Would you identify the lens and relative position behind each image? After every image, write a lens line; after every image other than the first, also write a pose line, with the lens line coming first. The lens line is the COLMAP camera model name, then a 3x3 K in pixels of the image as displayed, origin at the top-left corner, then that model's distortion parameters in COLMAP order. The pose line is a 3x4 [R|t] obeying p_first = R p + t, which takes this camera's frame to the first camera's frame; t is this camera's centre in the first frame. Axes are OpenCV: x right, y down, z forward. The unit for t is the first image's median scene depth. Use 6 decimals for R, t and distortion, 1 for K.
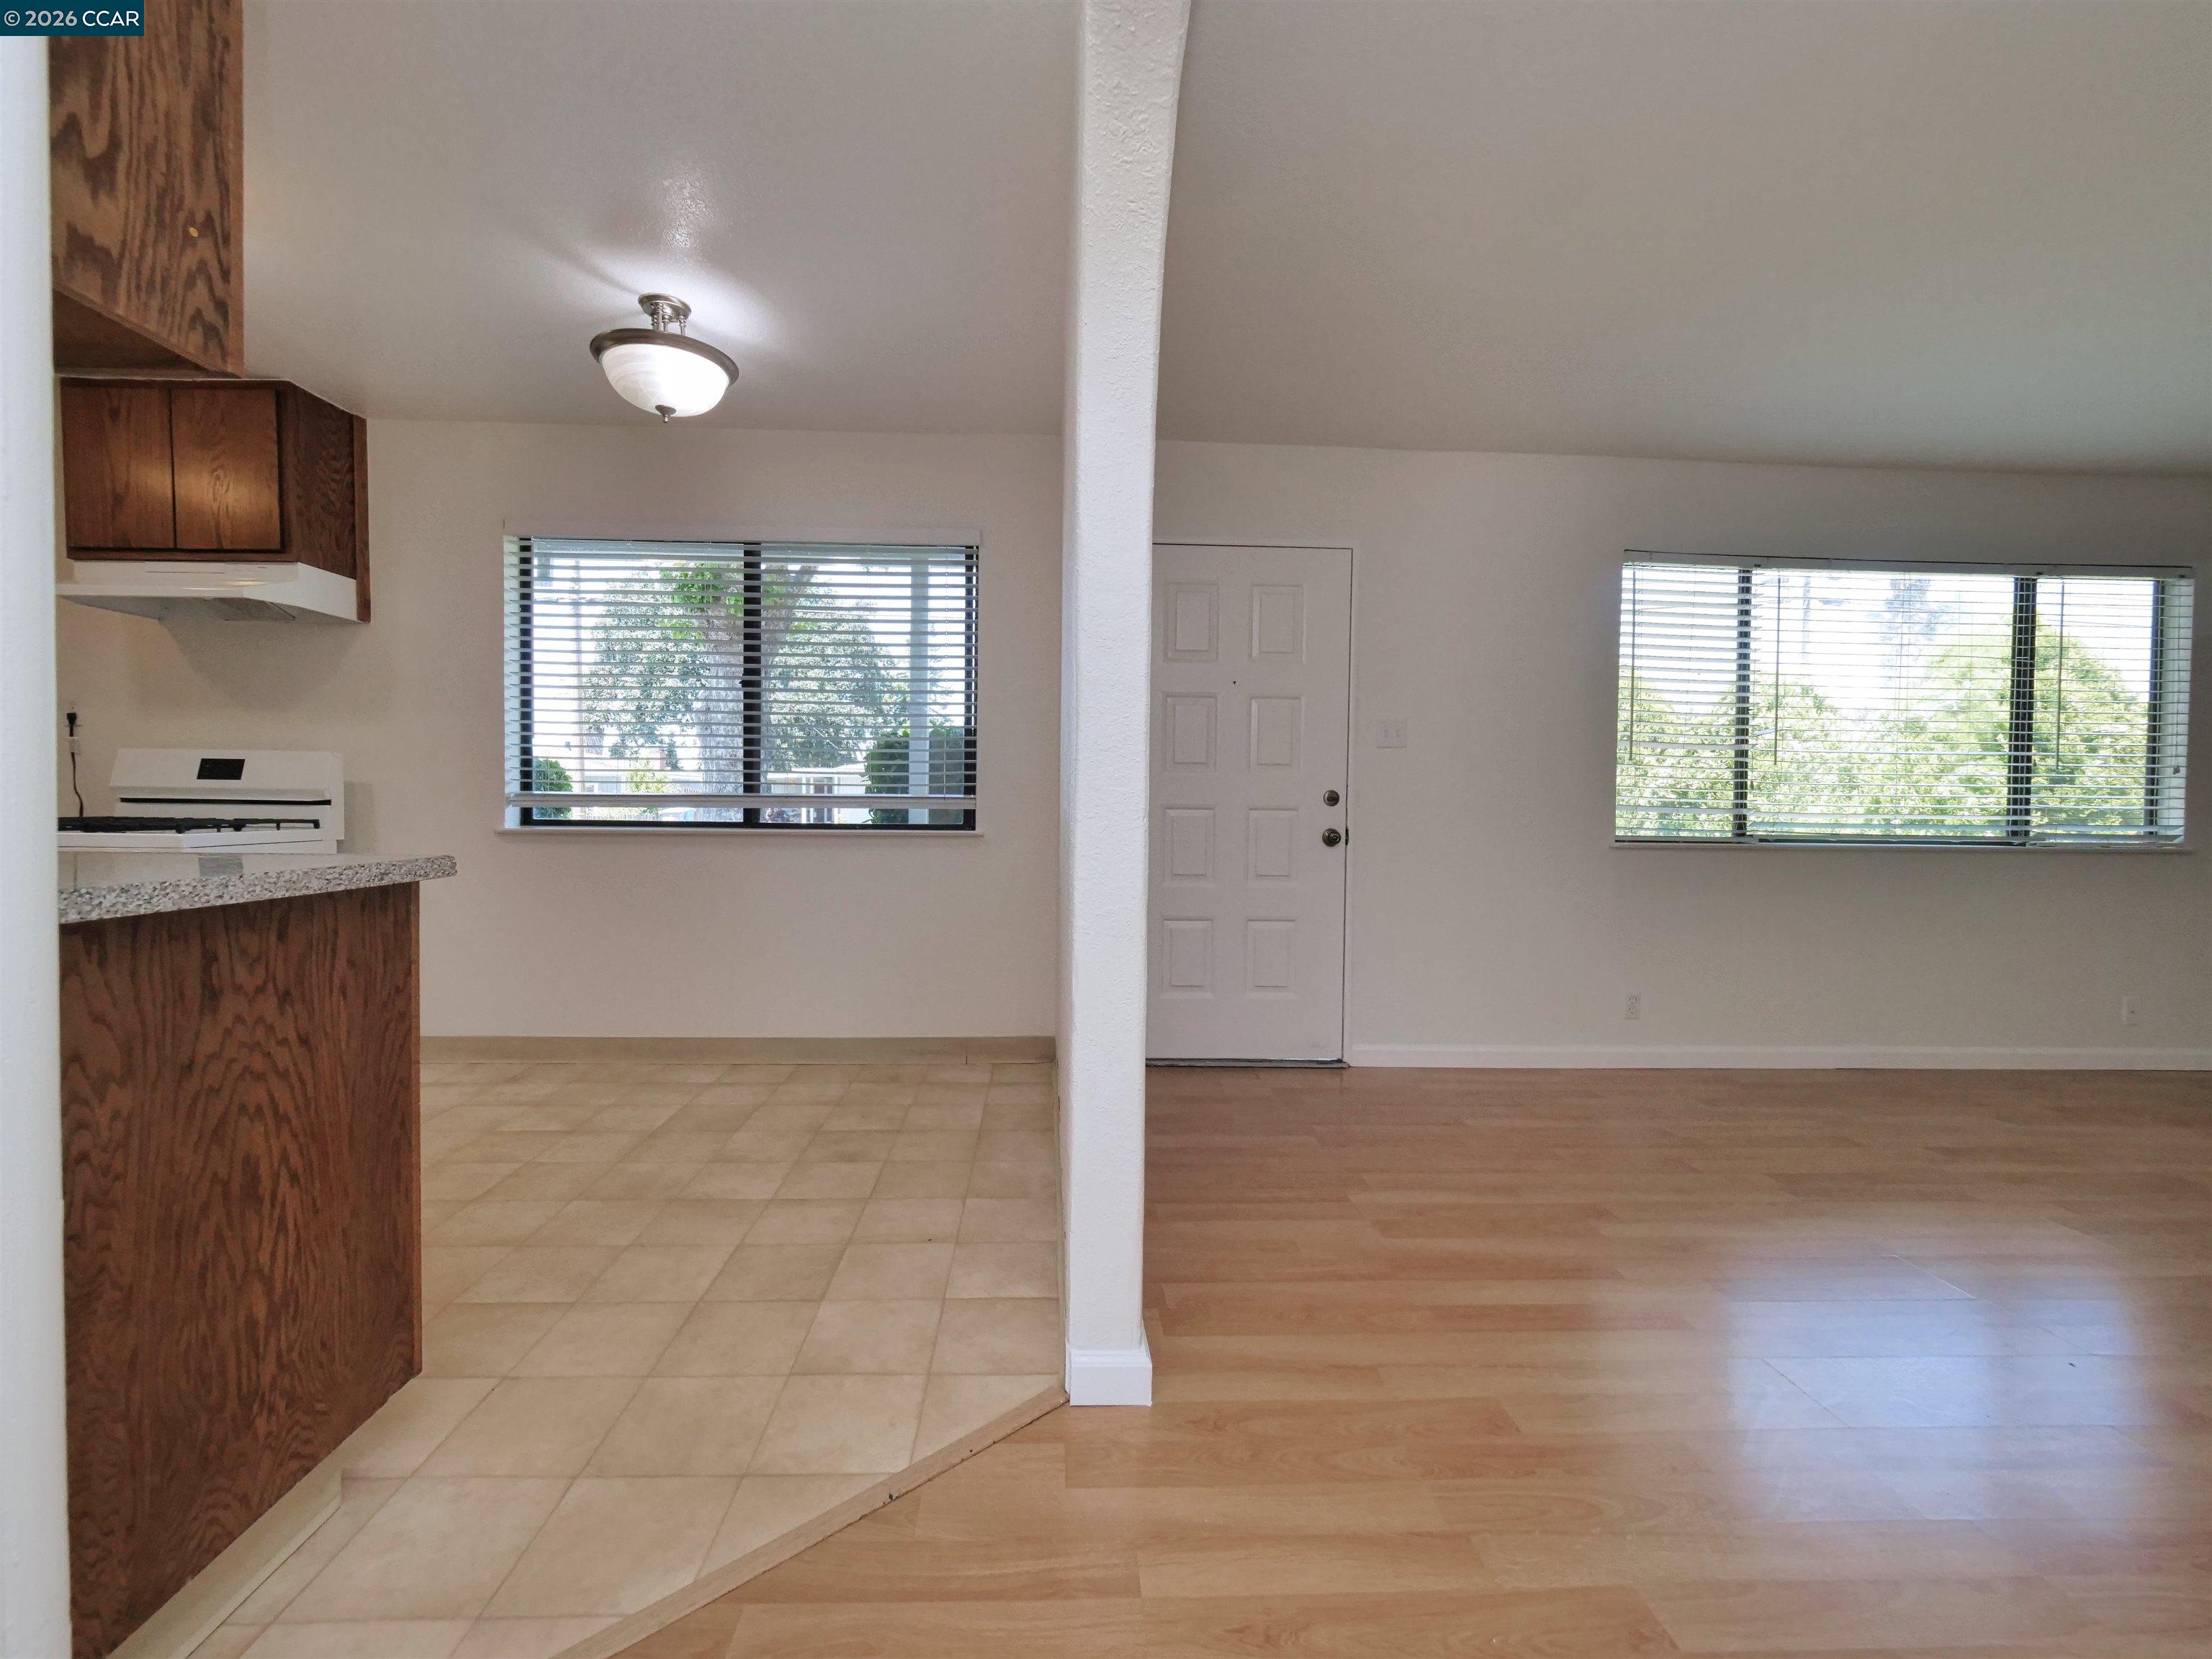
lens RADIAL K [[945.8, 0, 1097.3], [0, 945.8, 829.7], [0, 0, 1]] dist [-0.002857, -0.001246]
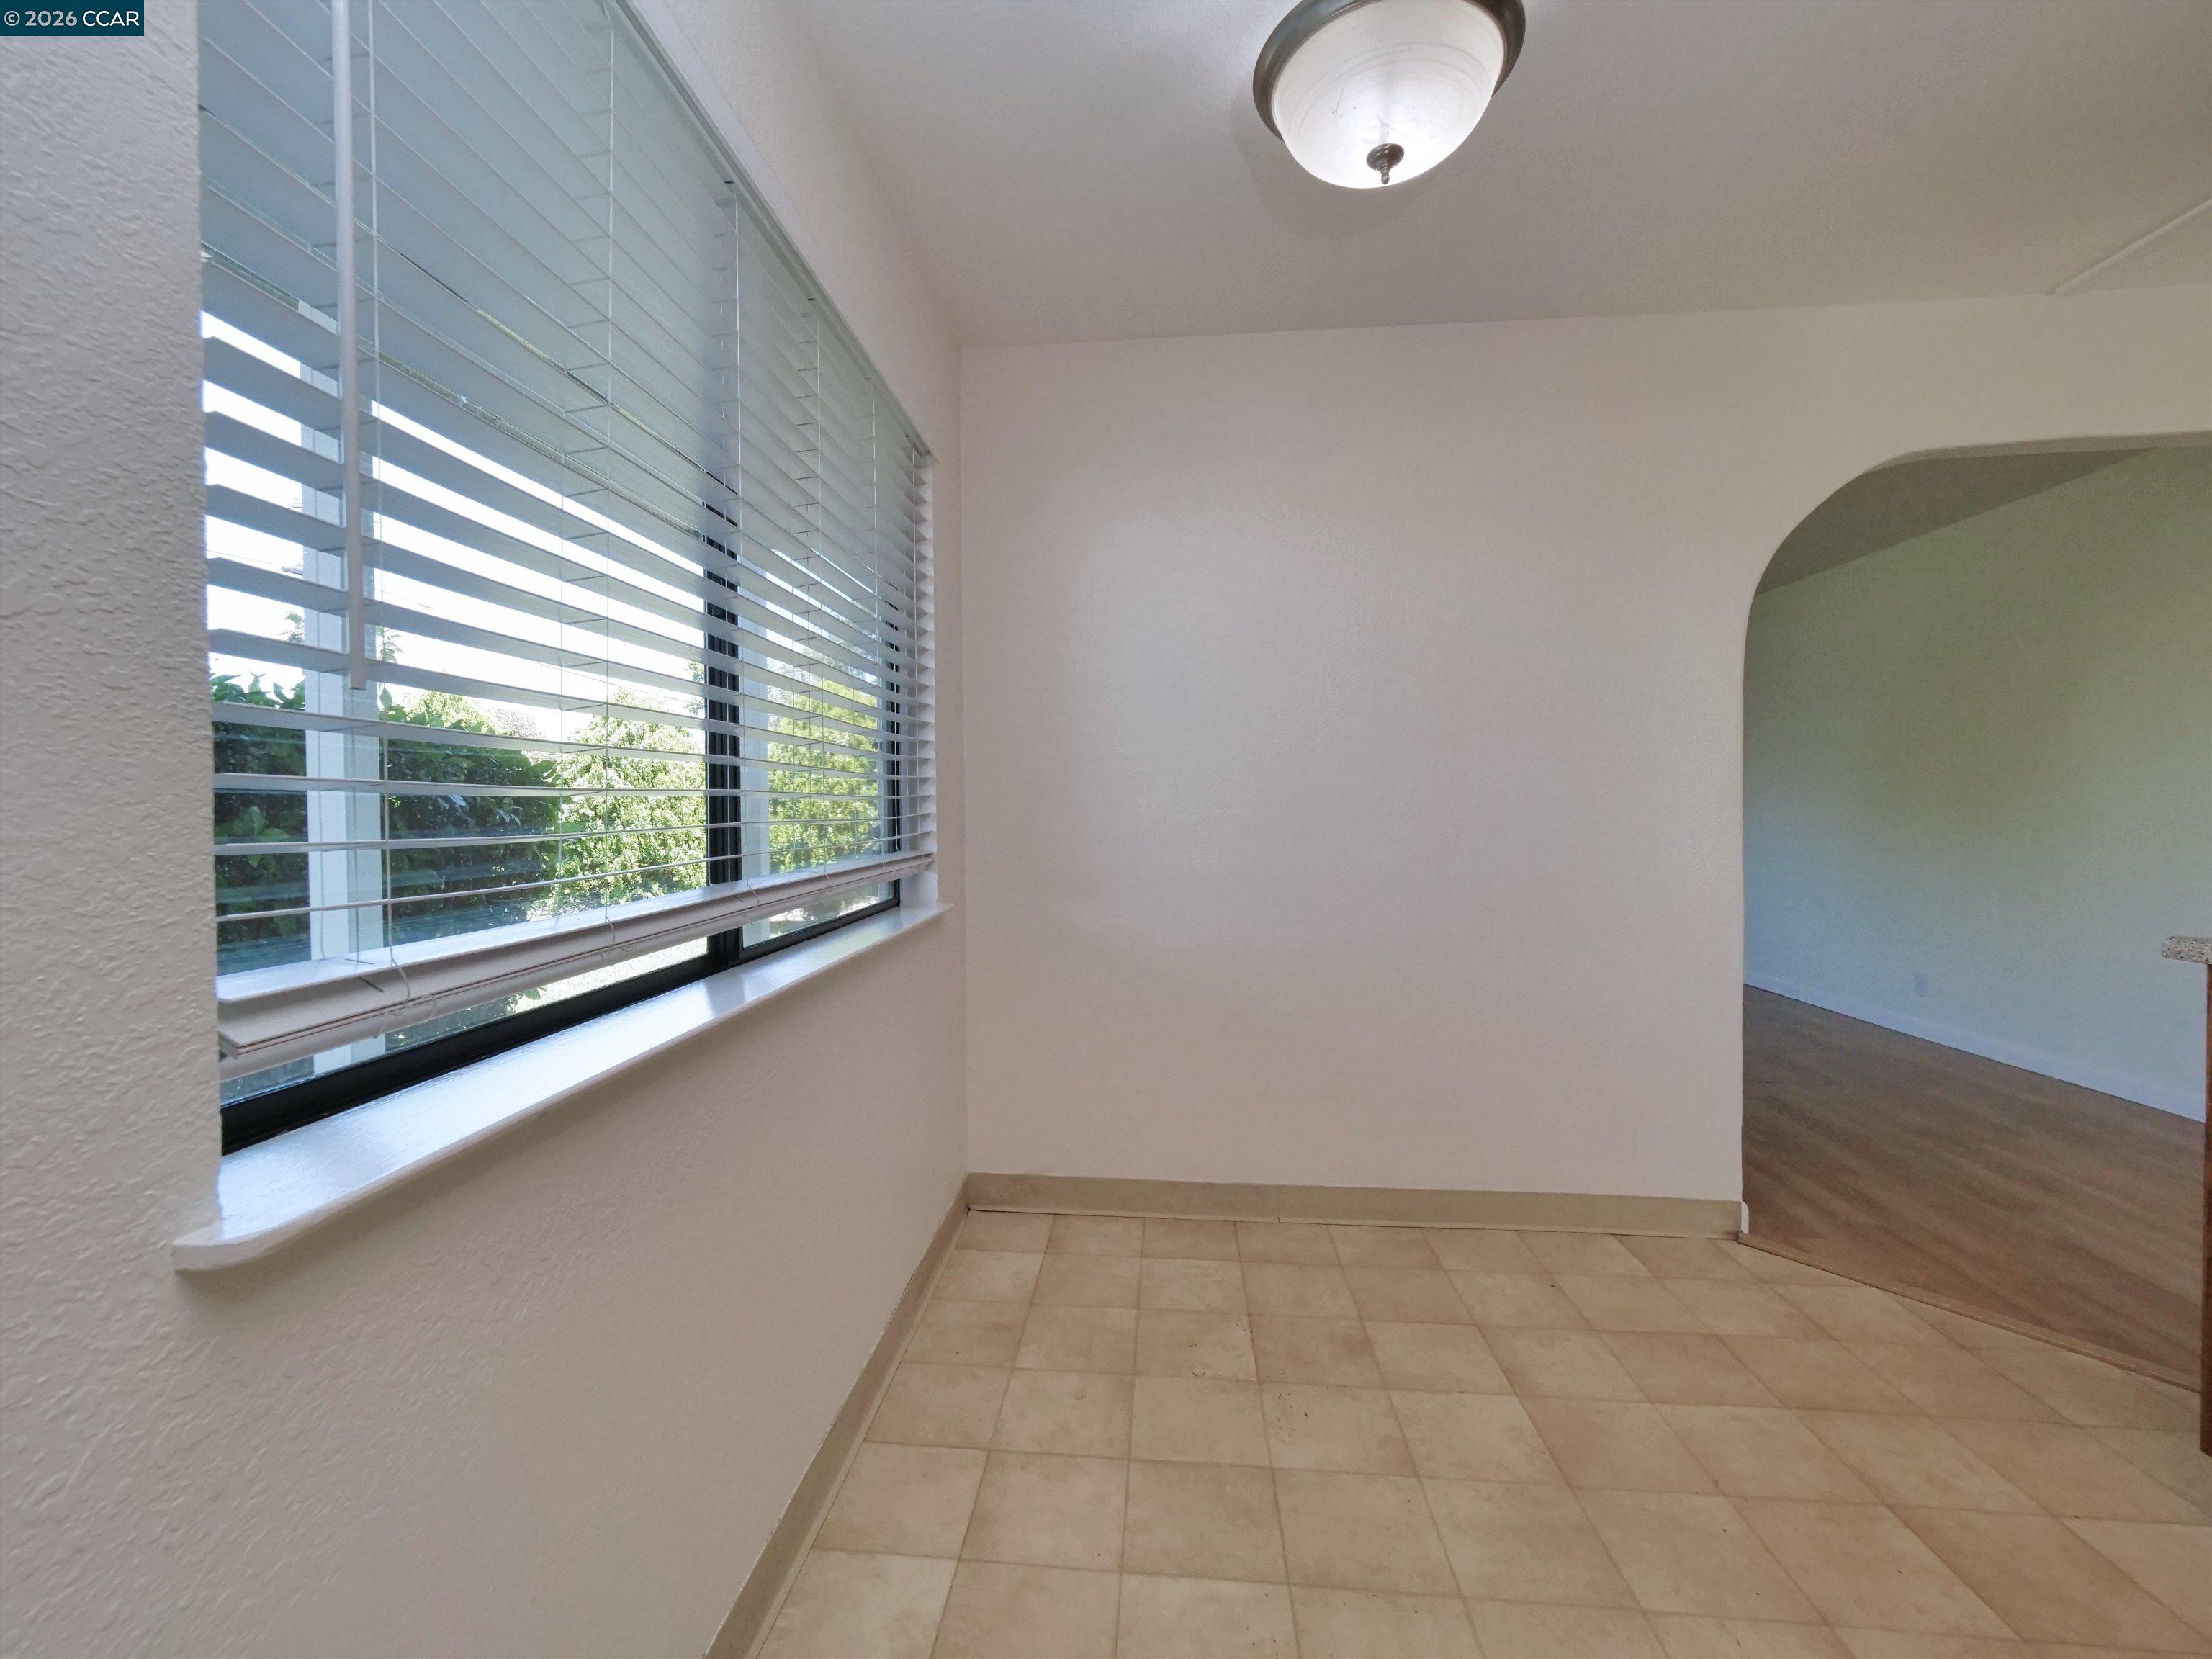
lens RADIAL K [[948.6, 0, 1079.5], [0, 948.6, 826.2], [0, 0, 1]] dist [-0.001148, -0.001345]
pose [[0.136018, -0.035186, 0.990081, -0.780625], [0.035998, 0.998885, 0.030554, -0.071531], [-0.990052, 0.031485, 0.137133, 0.846294]]
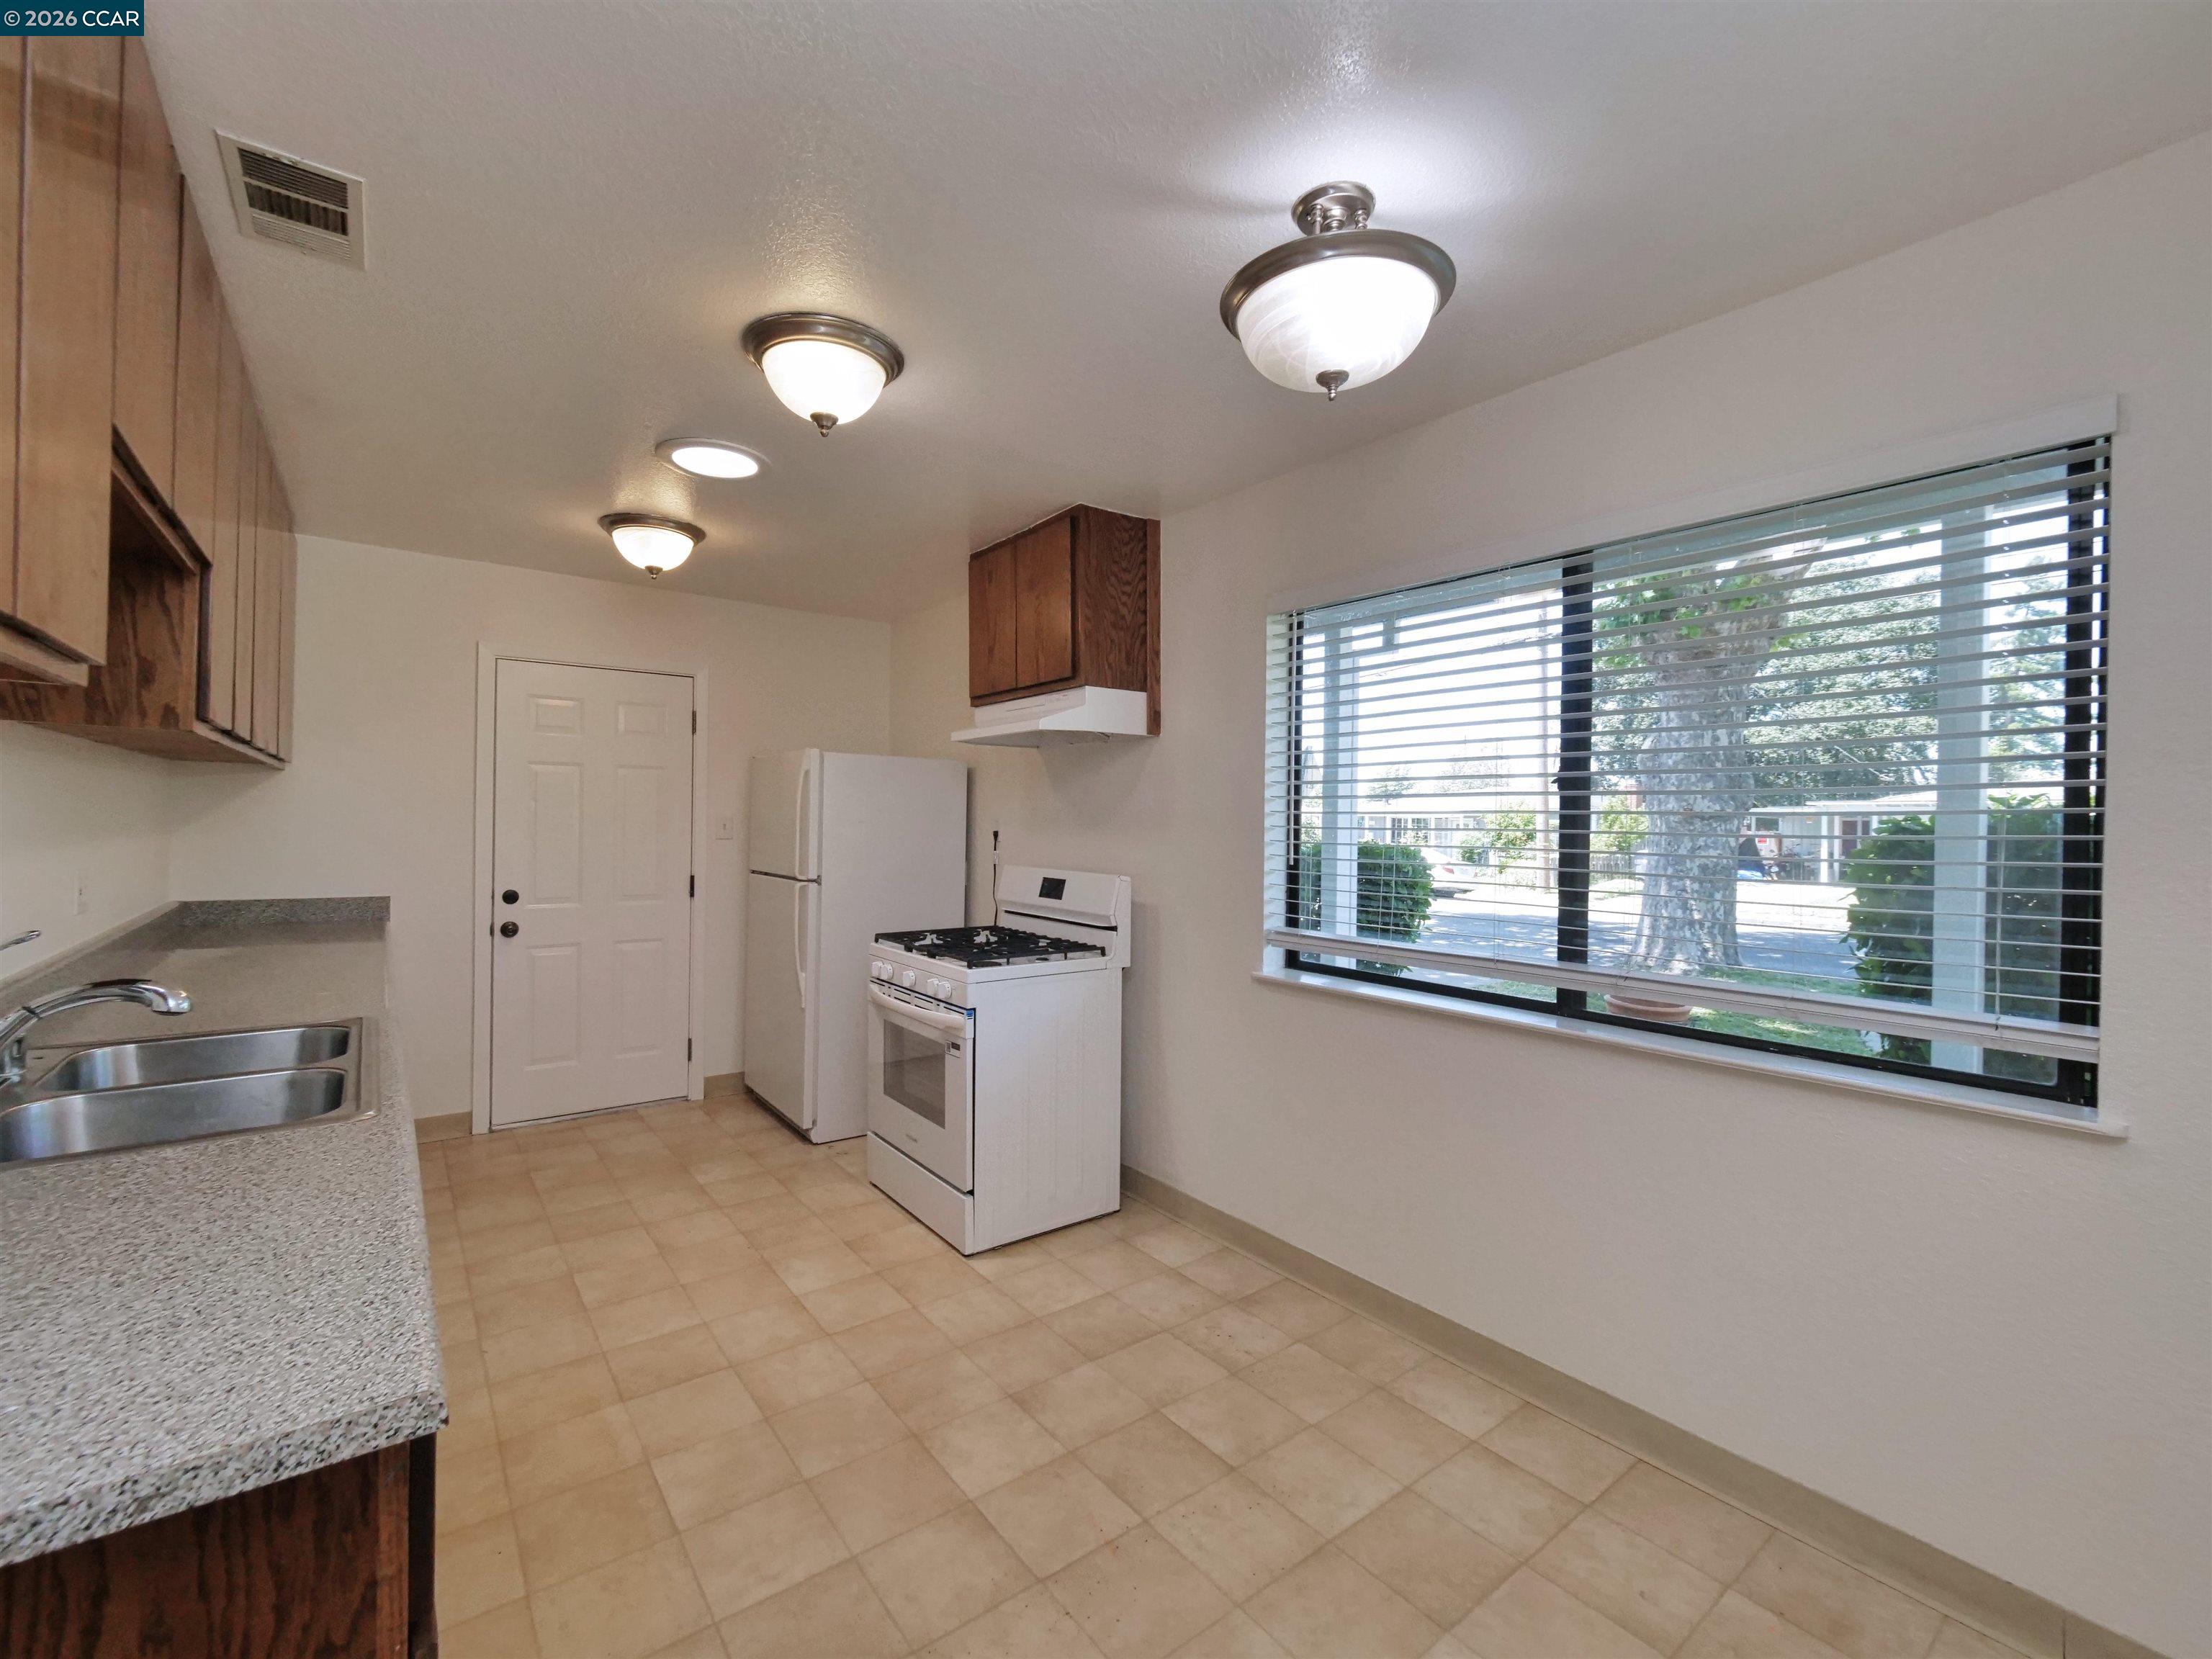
lens RADIAL K [[948.6, 0, 1079.5], [0, 948.6, 826.2], [0, 0, 1]] dist [-0.001148, -0.001345]
pose [[0.565143, 0.000585, -0.824993, -0.040137], [-0.029430, 0.999378, -0.019452, -0.109711], [0.824468, 0.035273, 0.564808, 0.409475]]
